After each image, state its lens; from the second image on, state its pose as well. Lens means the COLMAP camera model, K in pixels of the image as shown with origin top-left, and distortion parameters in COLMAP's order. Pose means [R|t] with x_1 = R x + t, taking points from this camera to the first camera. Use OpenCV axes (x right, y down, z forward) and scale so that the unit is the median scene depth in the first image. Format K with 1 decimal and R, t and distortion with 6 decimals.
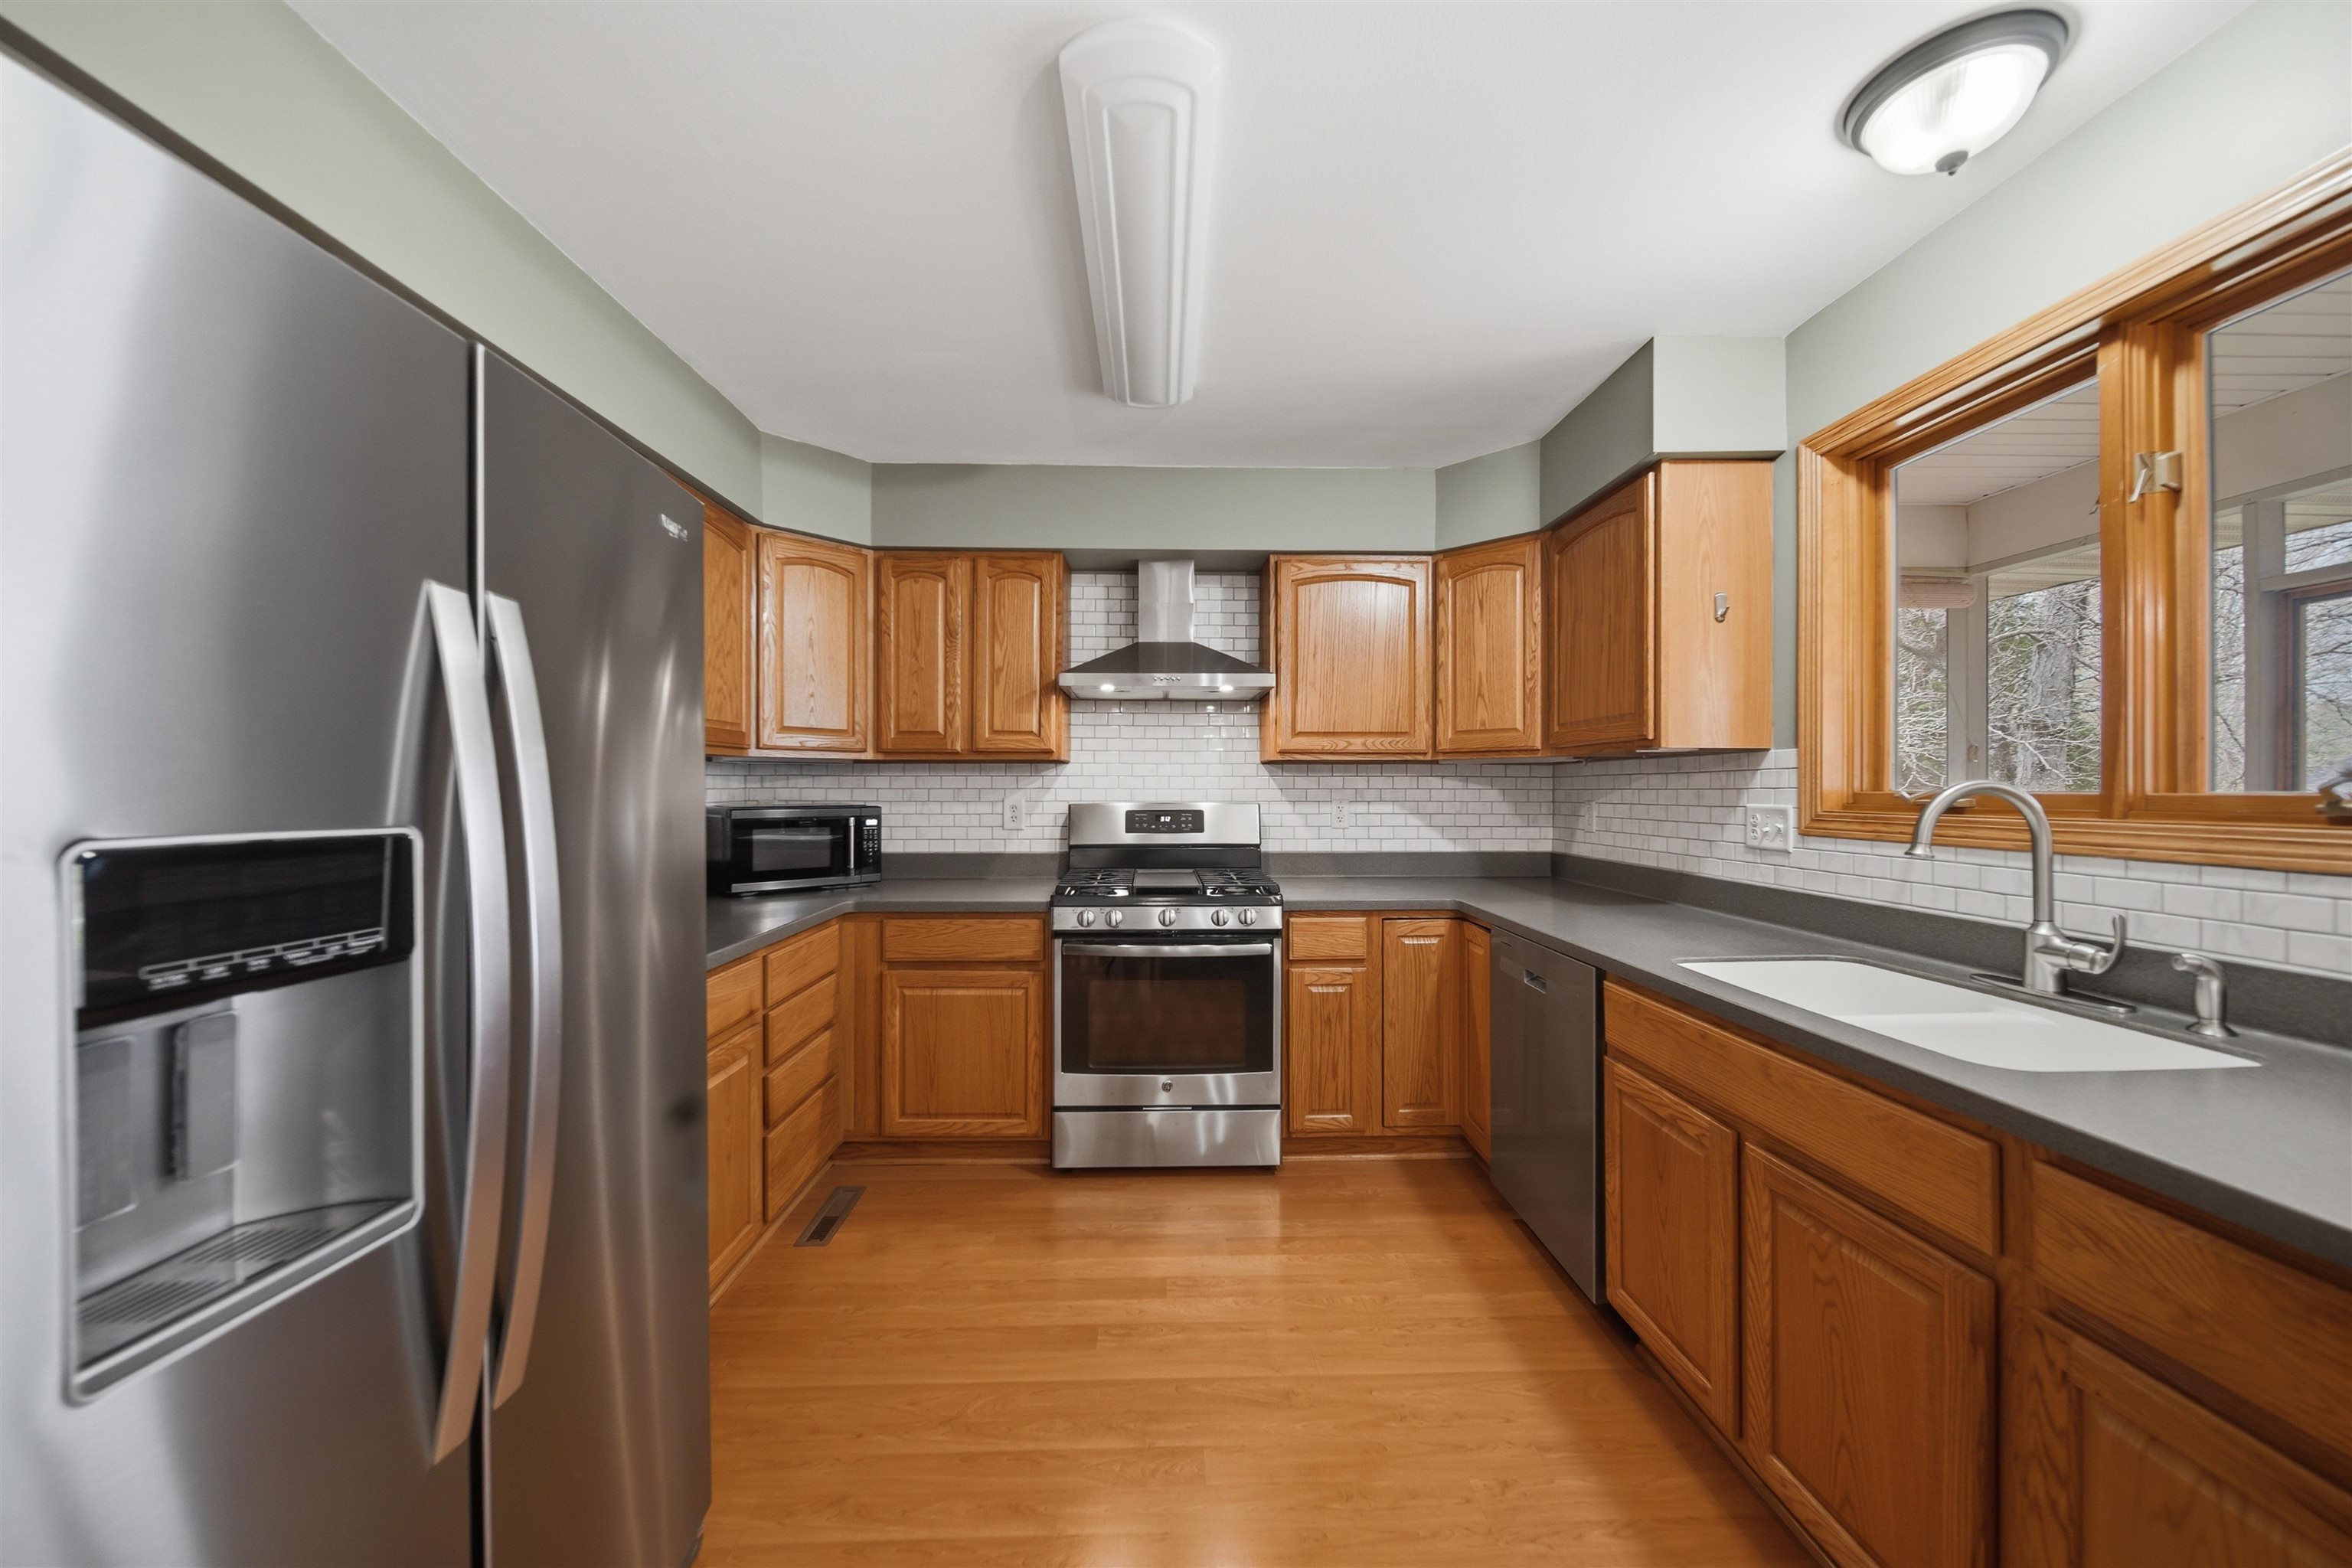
lens RADIAL K [[842.6, 0, 1180.9], [0, 842.6, 787.1], [0, 0, 1]] dist [-0.001728, -0.000138]
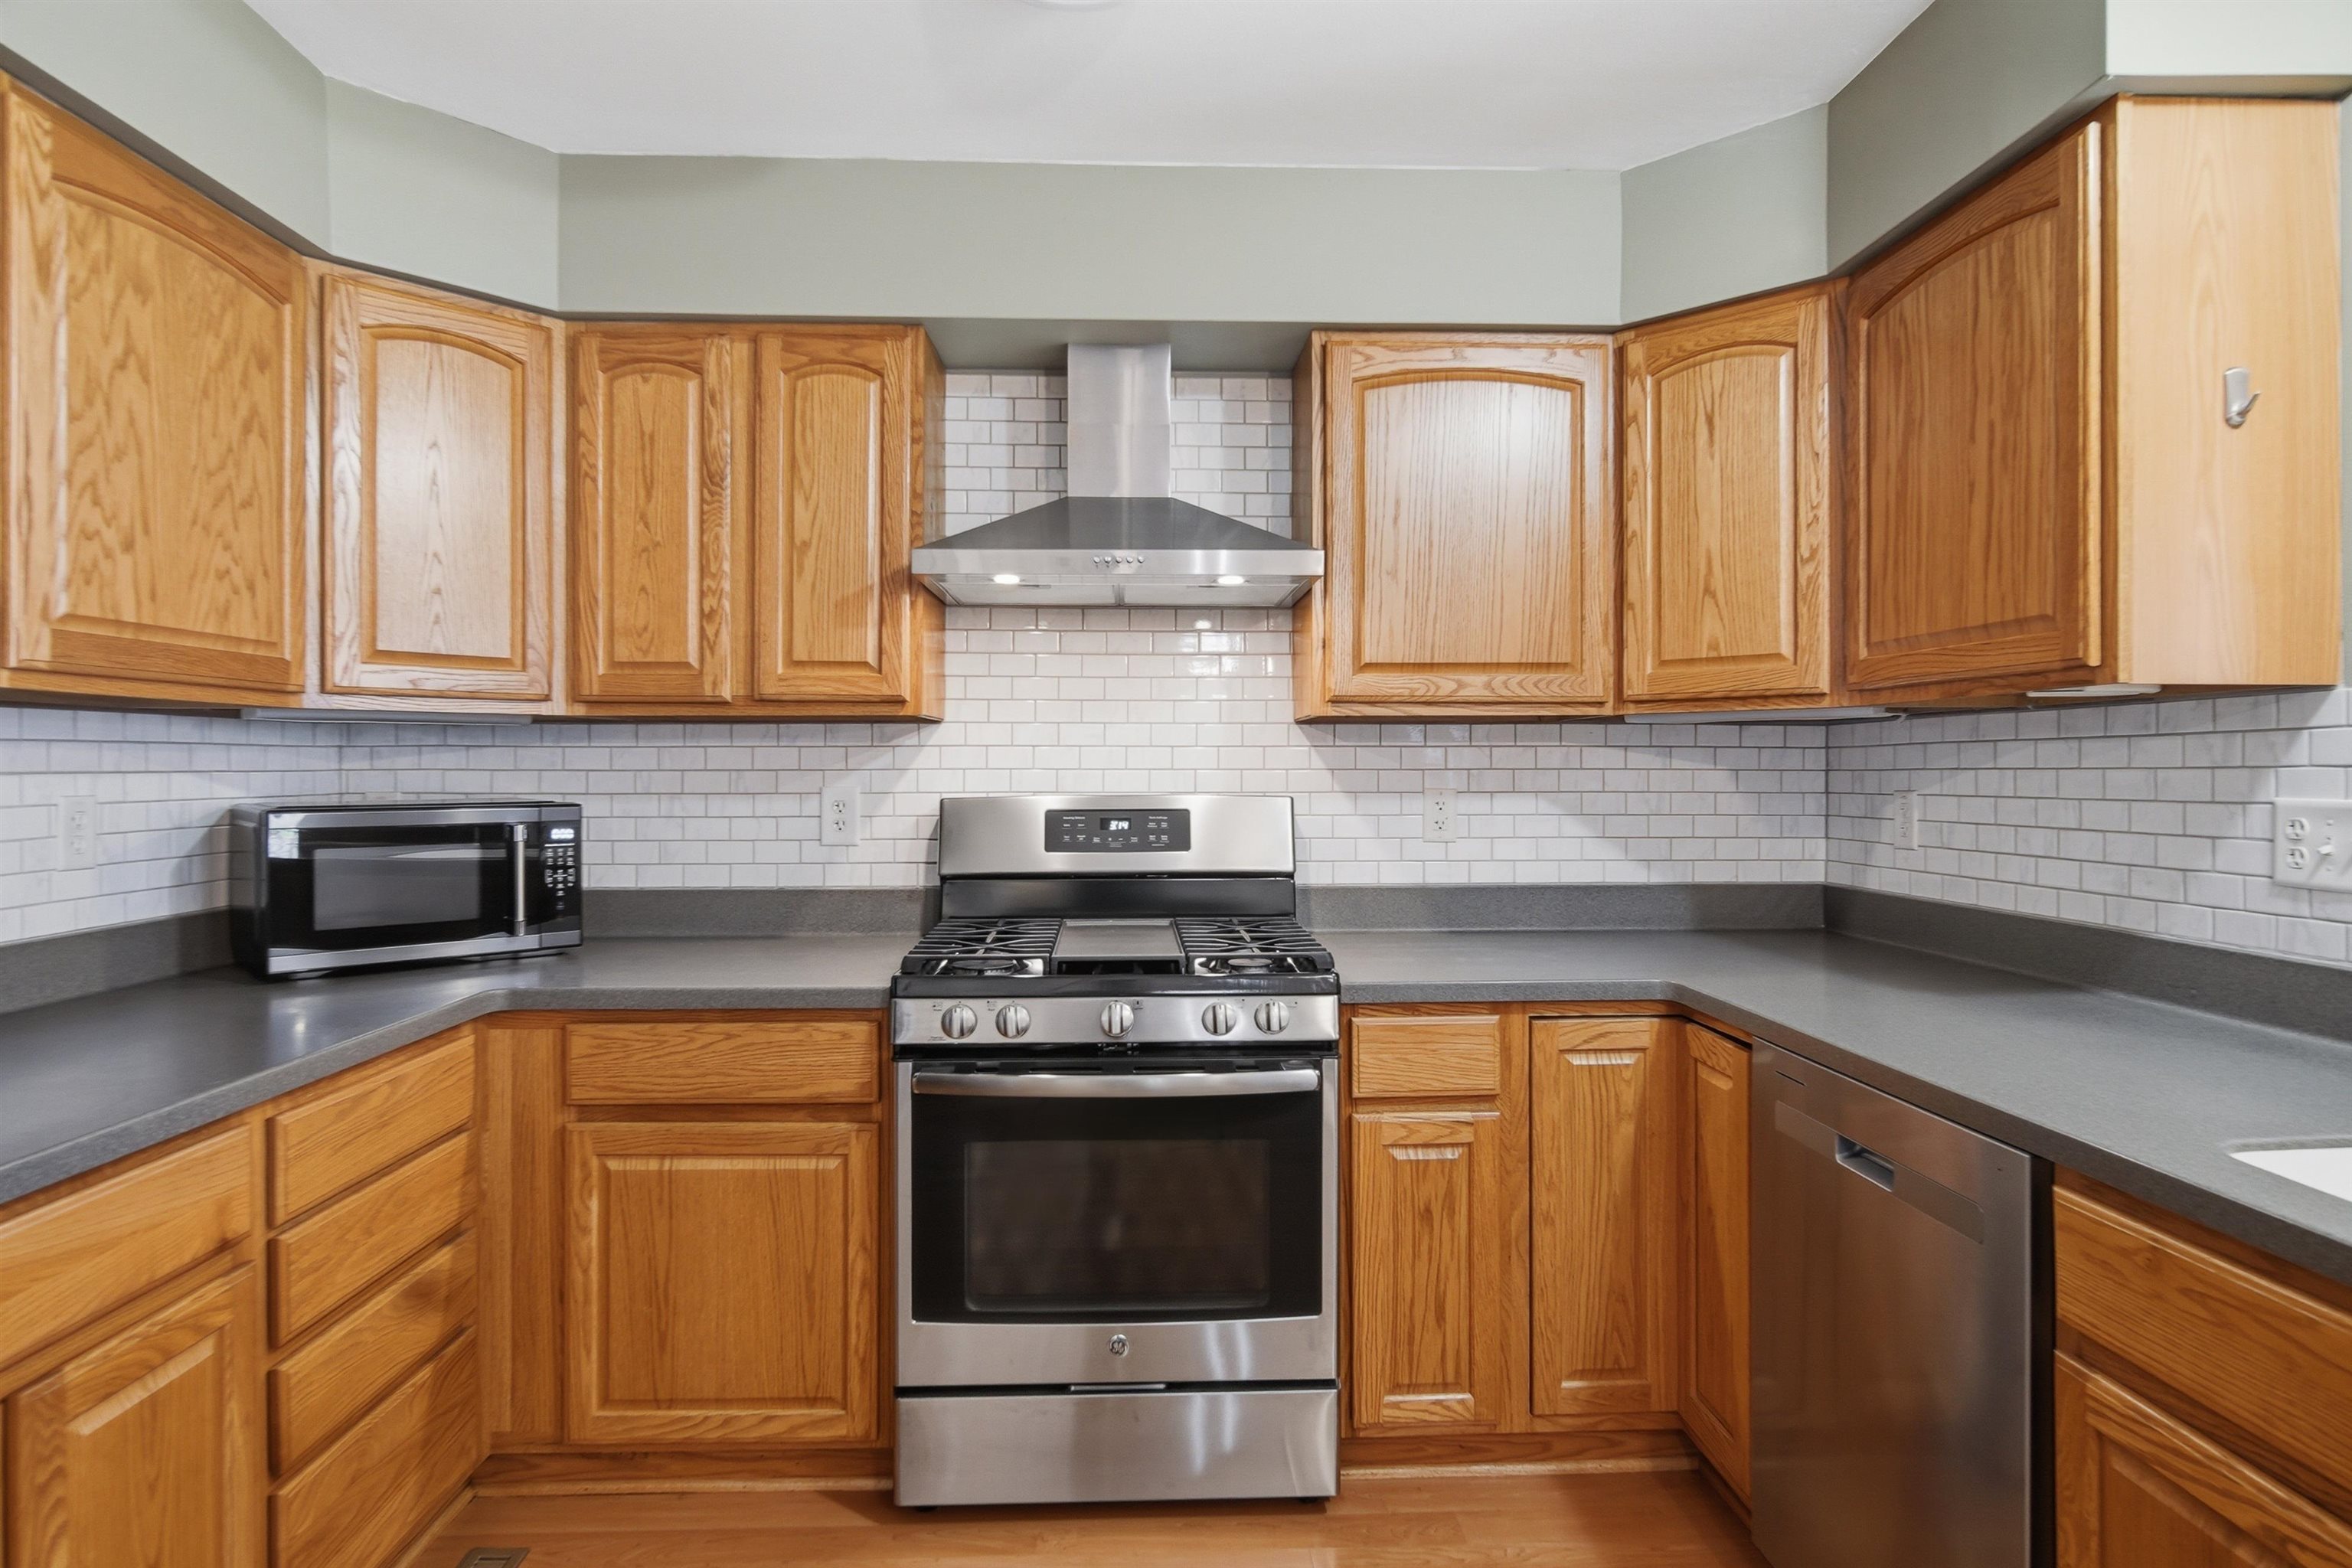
lens RADIAL K [[1282.6, 0, 1178.0], [0, 1282.6, 769.7], [0, 0, 1]] dist [-0.000641, -0.000600]
pose [[0.999941, -0.001685, 0.010690, 0.012708], [0.001670, 0.999998, 0.001394, 0.001112], [-0.010692, -0.001376, 0.999942, 0.208343]]
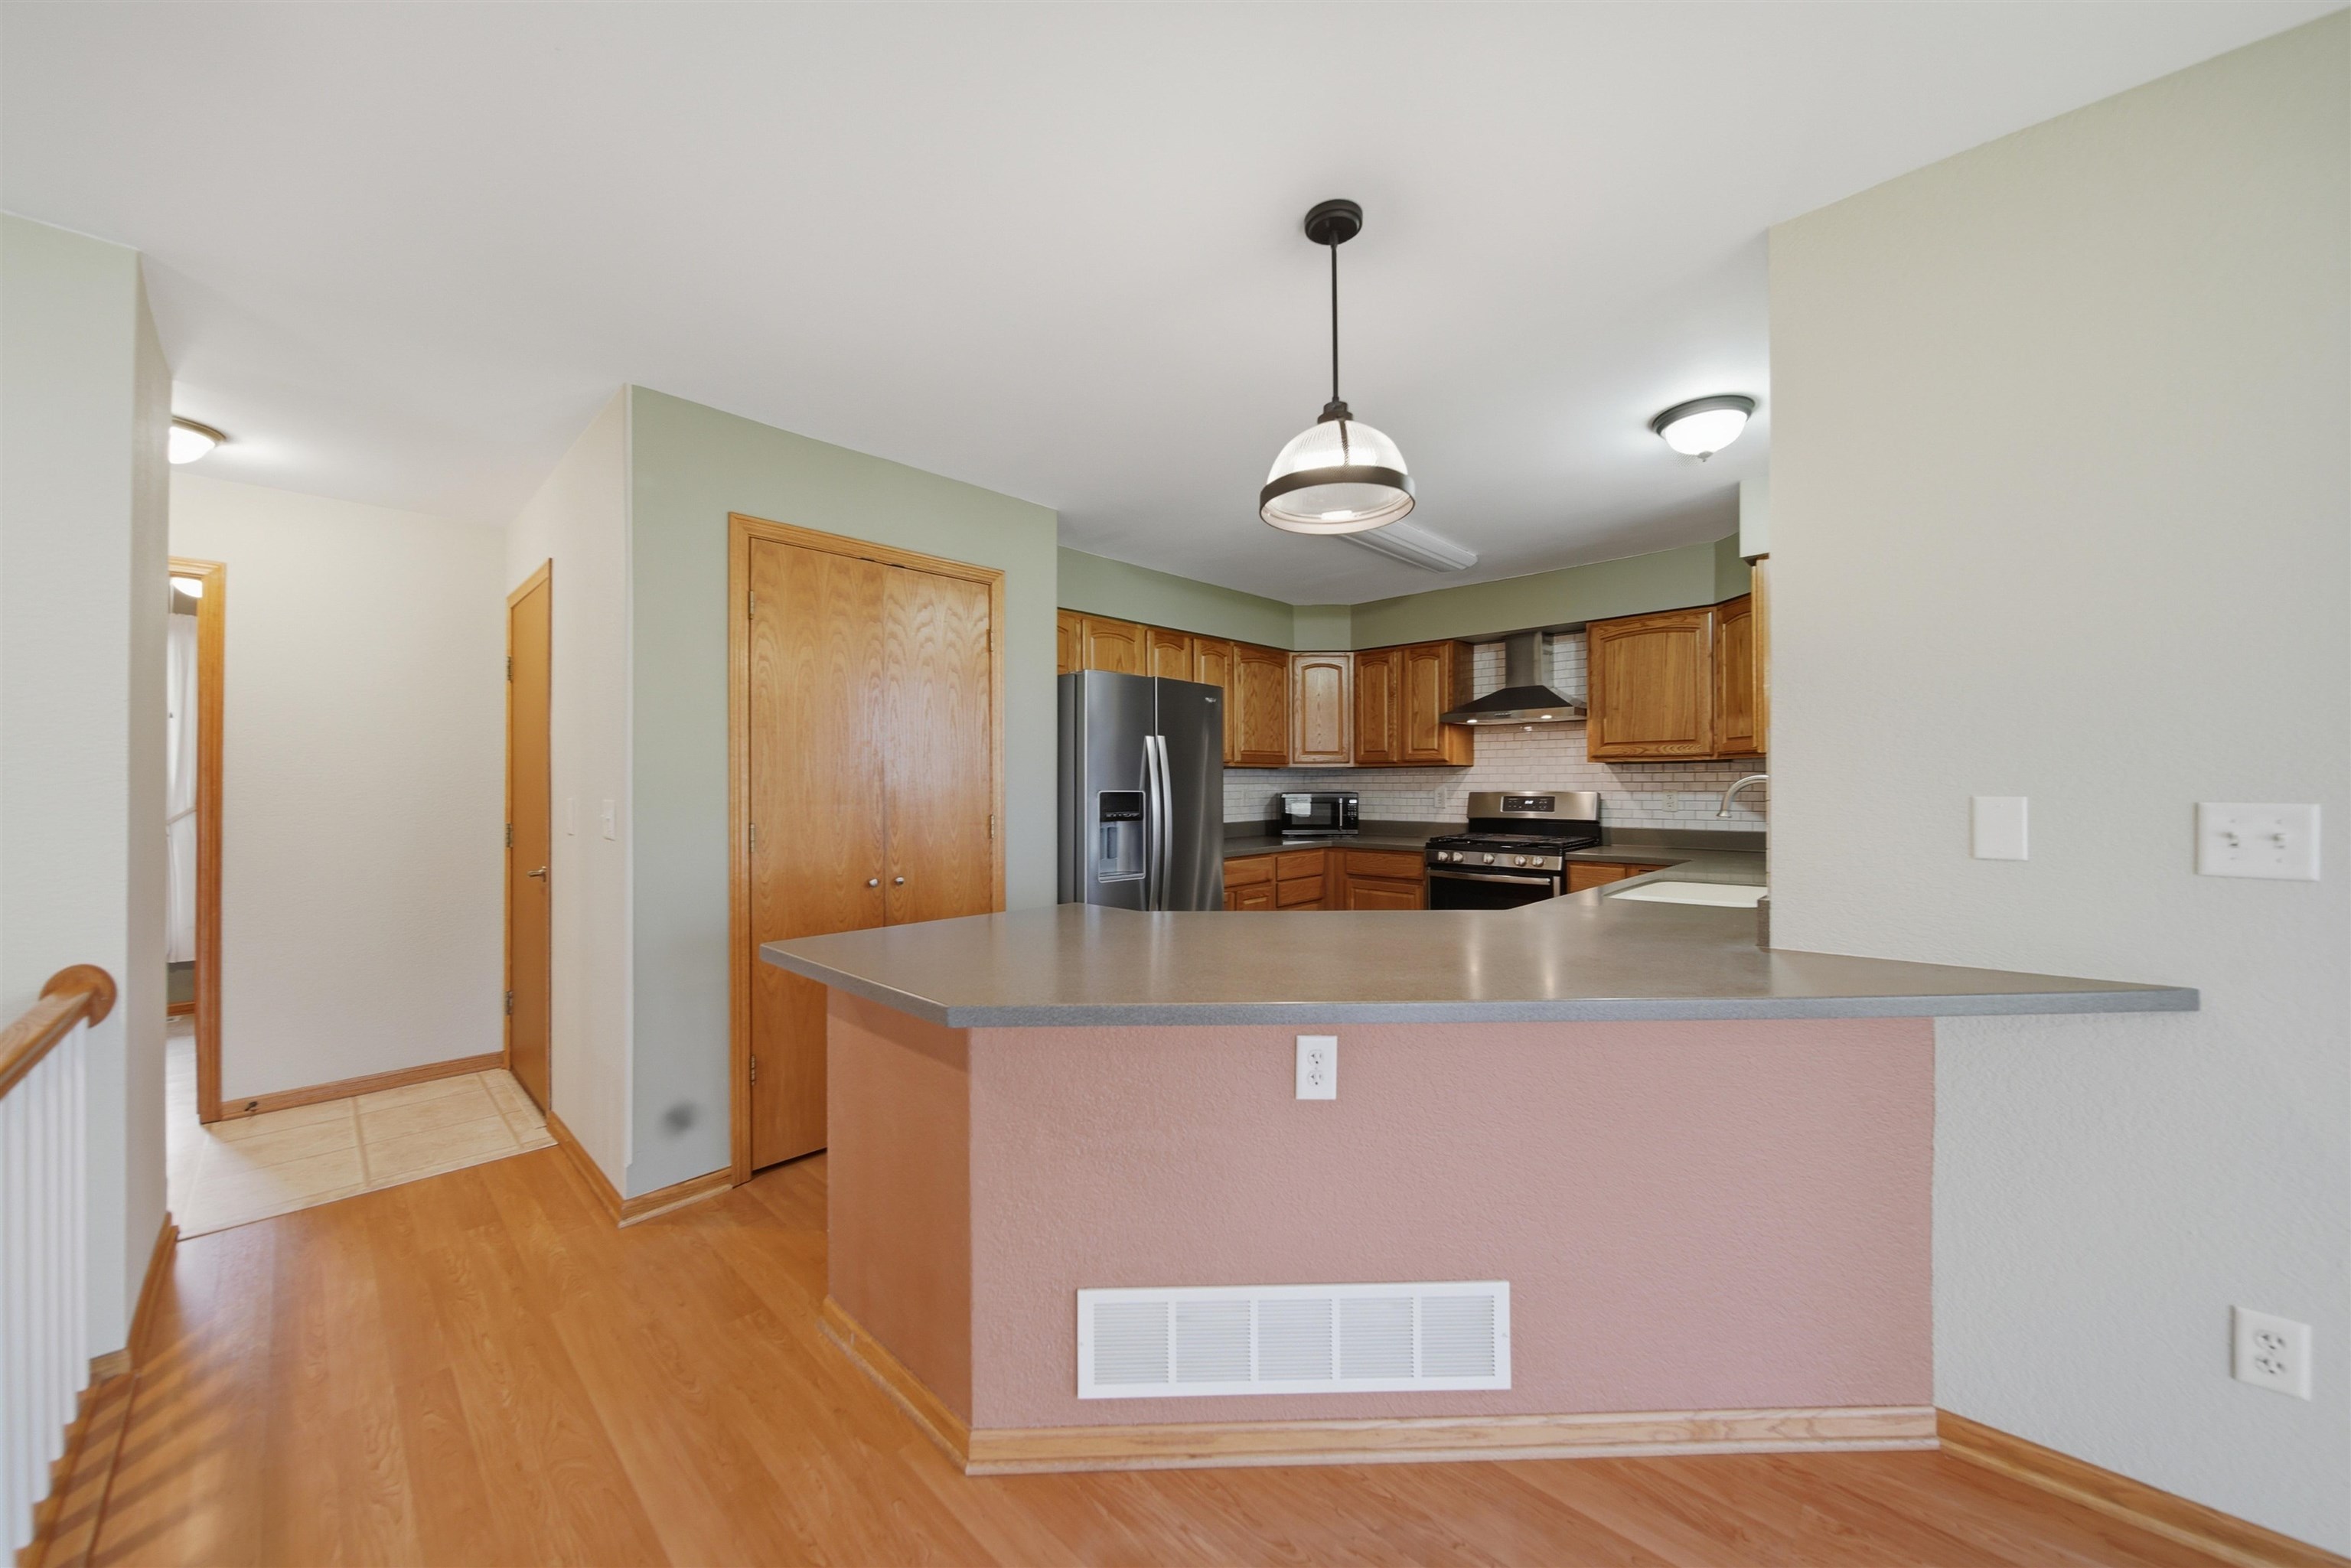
lens RADIAL K [[851.6, 0, 1174.1], [0, 851.6, 794.3], [0, 0, 1]] dist [-0.002257, -0.000380]
pose [[0.708588, 0.005146, -0.705603, 0.721322], [0.003140, 0.999941, 0.010446, 0.006246], [0.705615, -0.009618, 0.708530, -0.630944]]
